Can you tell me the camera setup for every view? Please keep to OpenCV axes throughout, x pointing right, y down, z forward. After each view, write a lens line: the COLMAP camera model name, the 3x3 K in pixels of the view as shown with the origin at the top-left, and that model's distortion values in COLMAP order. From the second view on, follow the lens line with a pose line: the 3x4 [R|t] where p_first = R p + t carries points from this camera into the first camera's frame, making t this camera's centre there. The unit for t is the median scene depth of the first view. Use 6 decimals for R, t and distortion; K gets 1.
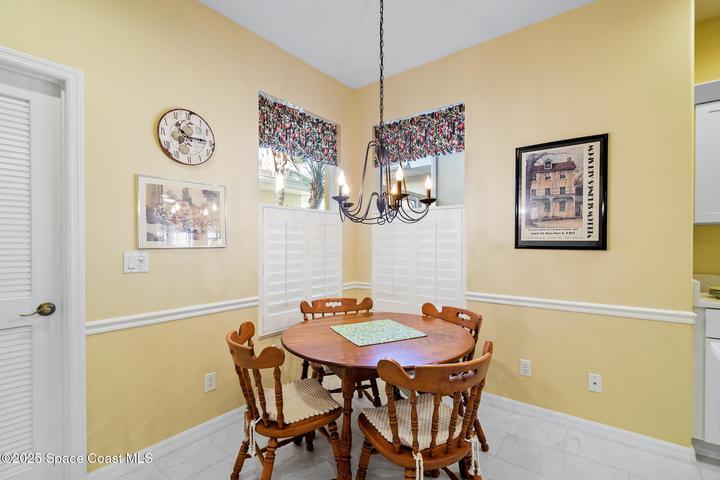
lens RADIAL K [[326.0, 0, 360.7], [0, 326.0, 240.0], [0, 0, 1]] dist [0.003057, -0.002948]
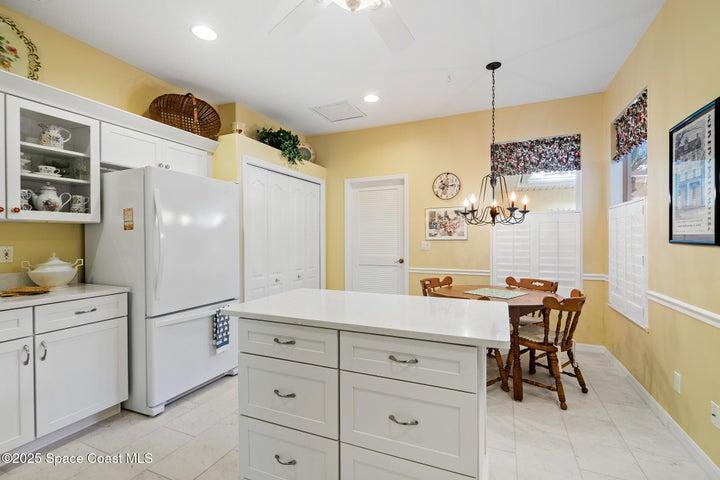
lens RADIAL K [[326.0, 0, 362.1], [0, 326.0, 238.1], [0, 0, 1]] dist [0.003057, -0.002948]
pose [[0.243144, 0.001533, -0.969989, 1.292416], [0.006905, 0.999971, 0.003312, 0.002214], [0.969966, -0.007503, 0.243126, -0.015149]]
